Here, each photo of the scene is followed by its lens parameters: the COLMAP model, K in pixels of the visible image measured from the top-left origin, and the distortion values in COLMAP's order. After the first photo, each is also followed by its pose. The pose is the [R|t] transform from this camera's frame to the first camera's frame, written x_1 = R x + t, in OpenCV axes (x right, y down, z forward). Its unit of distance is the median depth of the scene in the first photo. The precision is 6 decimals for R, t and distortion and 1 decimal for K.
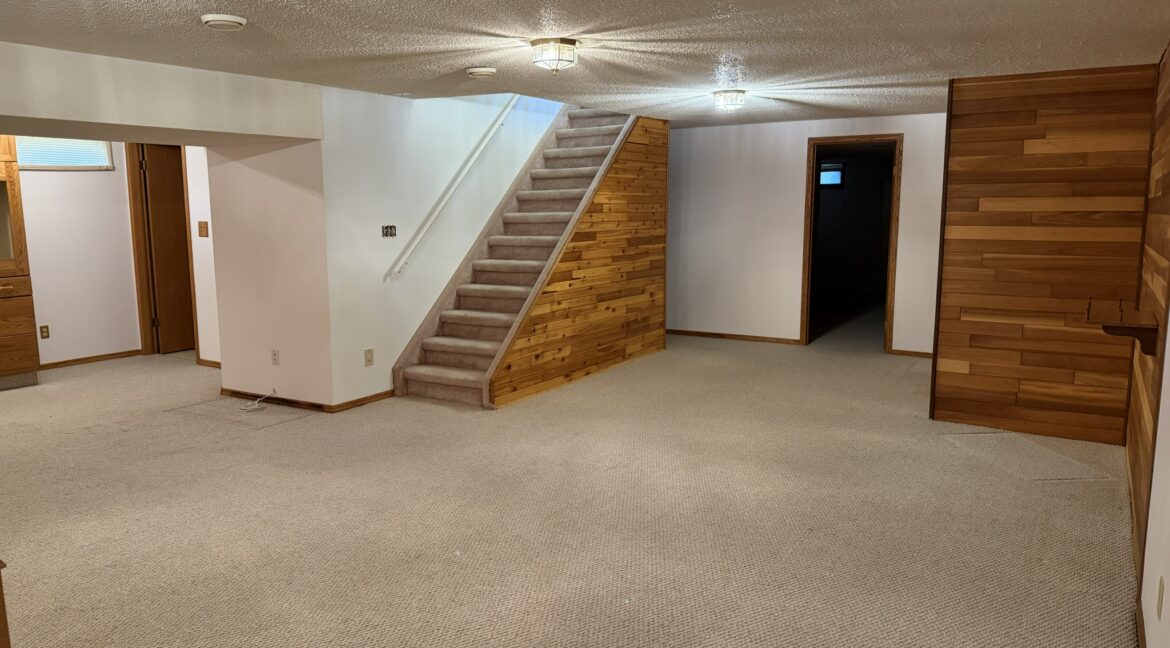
lens RADIAL K [[815.3, 0, 583.4], [0, 815.3, 329.3], [0, 0, 1]] dist [0.093750, -0.129834]
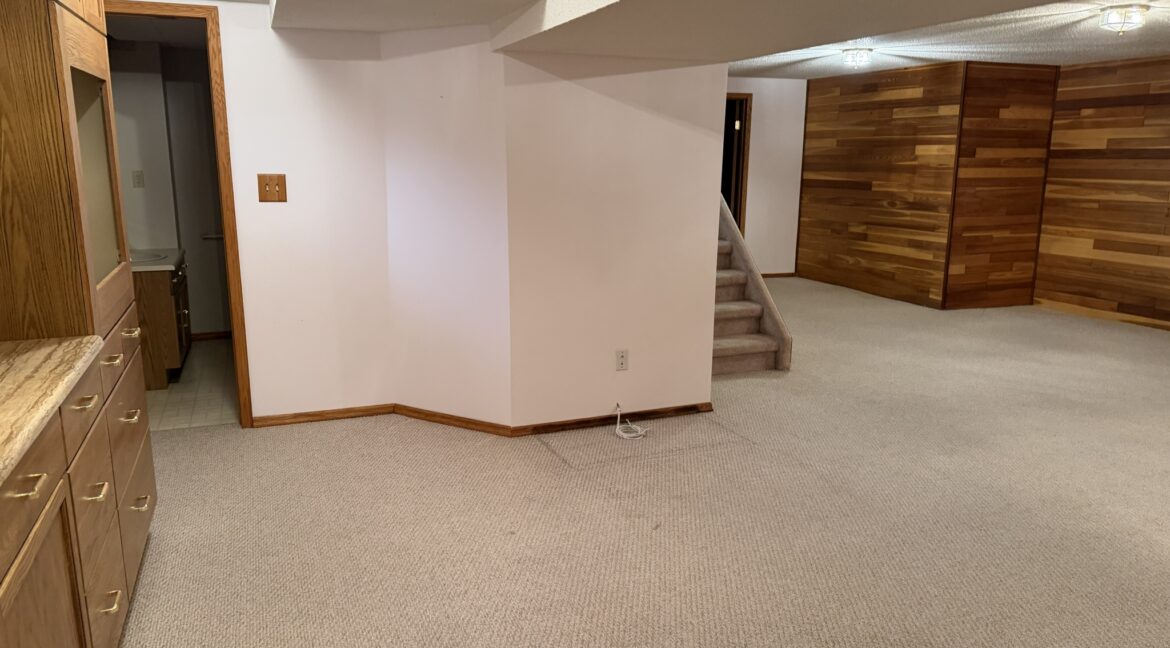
lens RADIAL K [[815.3, 0, 583.8], [0, 815.3, 331.9], [0, 0, 1]] dist [0.093750, -0.129834]
pose [[0.602958, -0.162549, 0.781038, -0.970960], [0.112700, 0.986559, 0.118319, -0.081784], [-0.789773, 0.016682, 0.613173, 0.594374]]
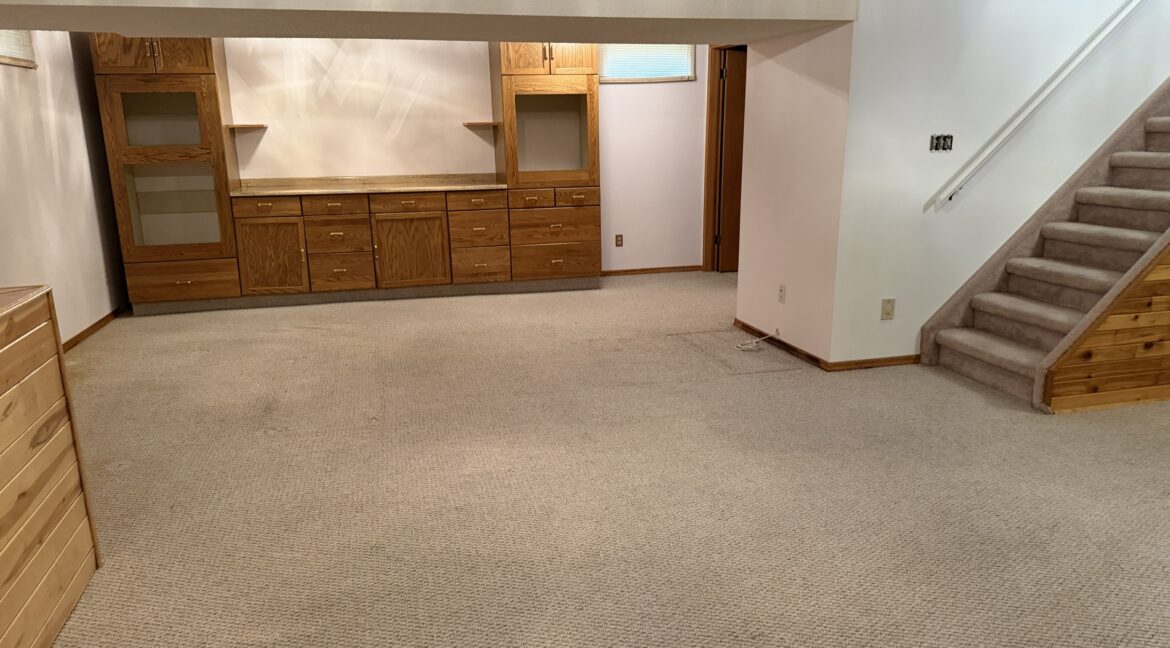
lens RADIAL K [[815.3, 0, 590.1], [0, 815.3, 334.2], [0, 0, 1]] dist [0.093750, -0.129834]
pose [[0.722666, 0.163675, -0.671538, 0.062835], [-0.093484, 0.985776, 0.139663, -0.025297], [0.684846, -0.038151, 0.727689, 0.245660]]
